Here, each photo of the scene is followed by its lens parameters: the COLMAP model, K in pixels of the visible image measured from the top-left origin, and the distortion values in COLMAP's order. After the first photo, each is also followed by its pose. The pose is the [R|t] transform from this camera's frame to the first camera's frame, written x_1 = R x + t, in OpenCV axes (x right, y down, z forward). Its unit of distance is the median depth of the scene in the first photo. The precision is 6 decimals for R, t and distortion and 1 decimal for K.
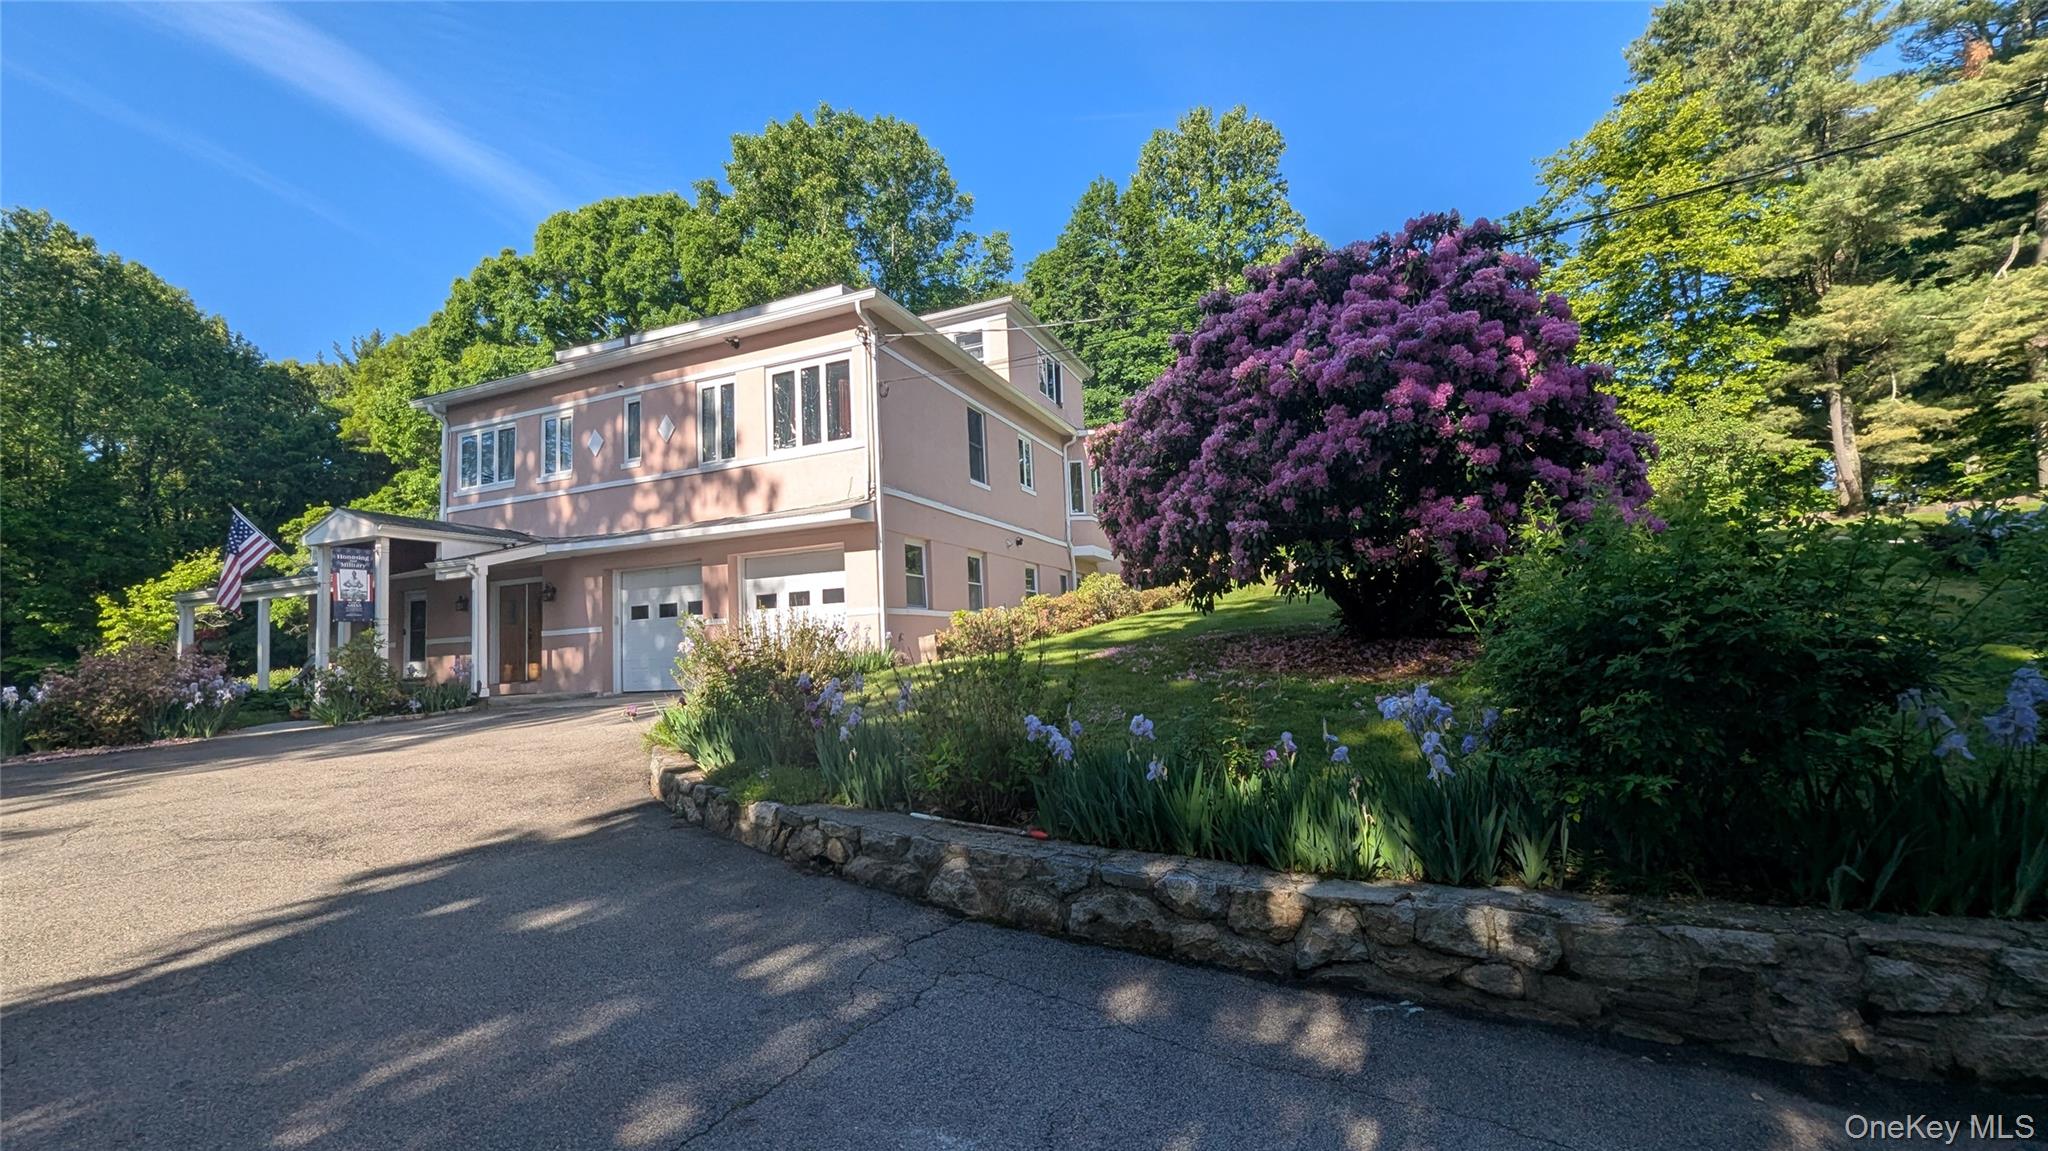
lens RADIAL K [[846.1, 0, 1030.5], [0, 846.1, 584.2], [0, 0, 1]] dist [0.001749, -0.001698]
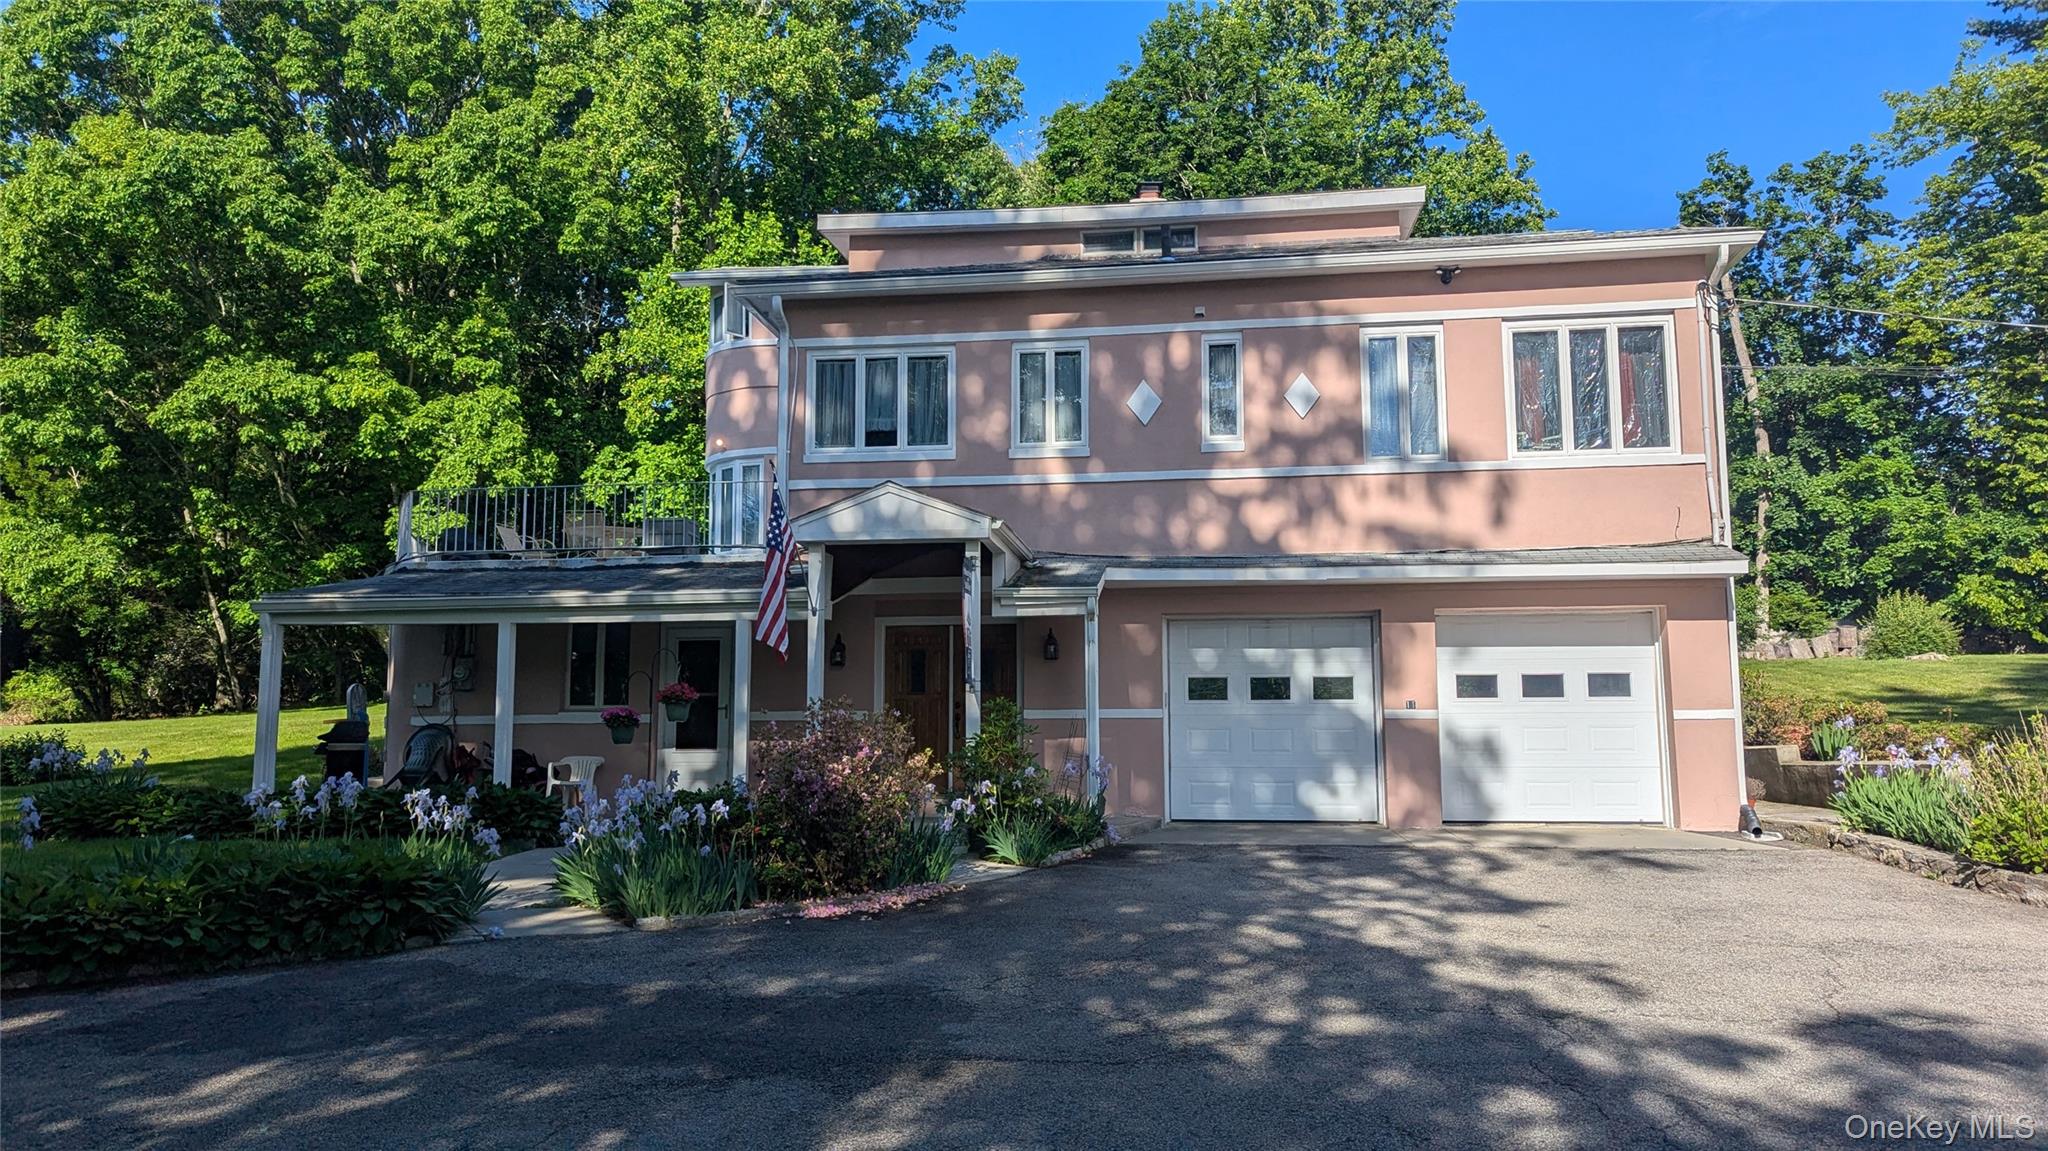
lens RADIAL K [[1459.1, 0, 1031.5], [0, 1459.1, 586.8], [0, 0, 1]] dist [0.046243, -0.016593]
pose [[0.966105, 0.073590, 0.247440, -0.883226], [-0.063200, 0.996763, -0.049687, 0.022274], [-0.250295, 0.032364, 0.967628, 0.020833]]
